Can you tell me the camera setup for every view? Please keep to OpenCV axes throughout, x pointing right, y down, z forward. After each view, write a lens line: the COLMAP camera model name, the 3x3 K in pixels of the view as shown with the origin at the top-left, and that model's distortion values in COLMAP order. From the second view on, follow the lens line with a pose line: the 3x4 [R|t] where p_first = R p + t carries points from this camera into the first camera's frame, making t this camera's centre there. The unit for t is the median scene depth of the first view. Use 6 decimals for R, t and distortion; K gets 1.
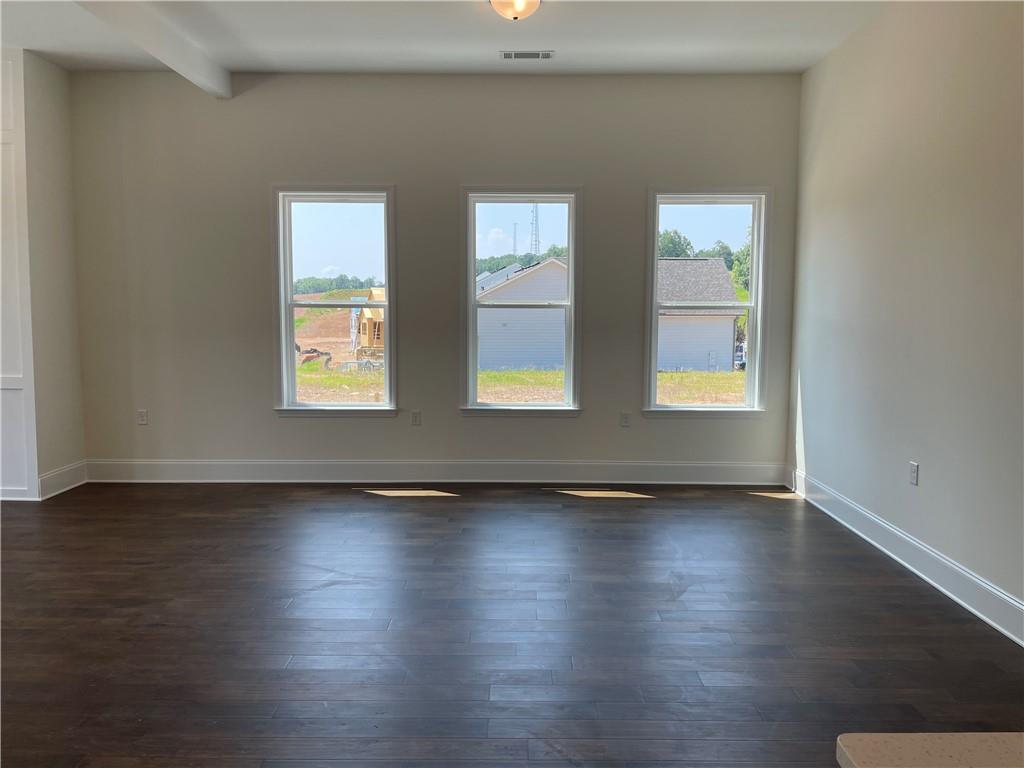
lens RADIAL K [[763.6, 0, 510.0], [0, 763.6, 375.8], [0, 0, 1]] dist [0.077381, -0.103050]
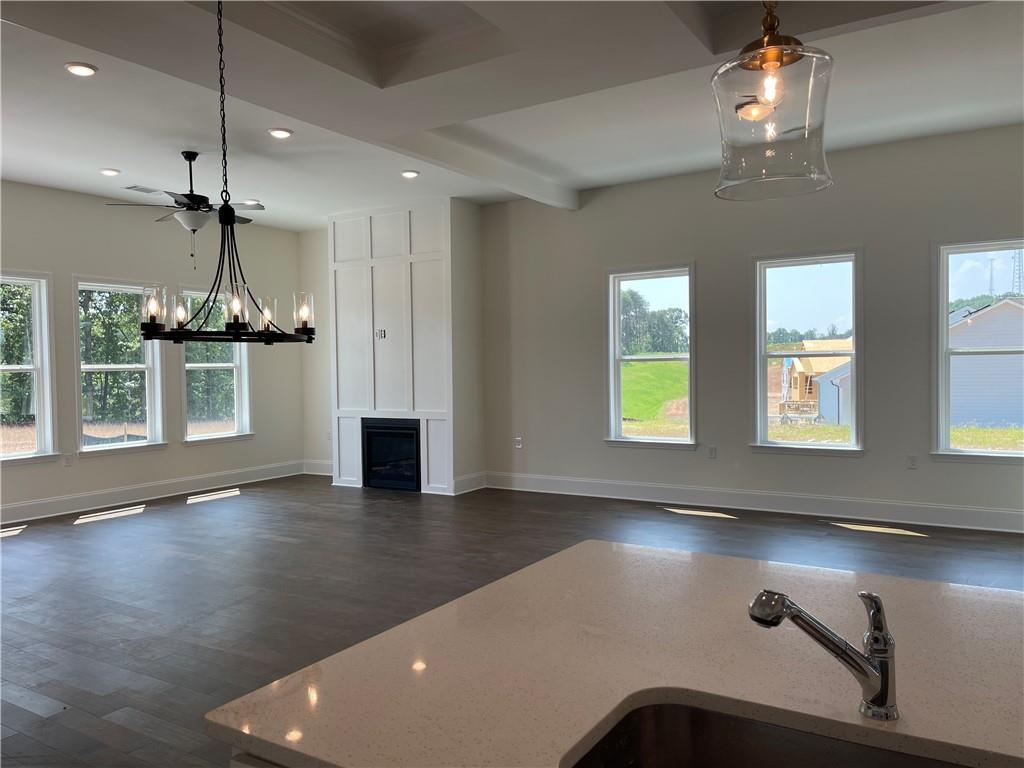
lens RADIAL K [[763.6, 0, 510.0], [0, 763.6, 375.8], [0, 0, 1]] dist [0.077381, -0.103050]
pose [[0.848684, -0.012110, -0.528762, 0.242651], [-0.026014, 0.997572, -0.064601, 0.022576], [0.528260, 0.068581, 0.846308, -0.182708]]
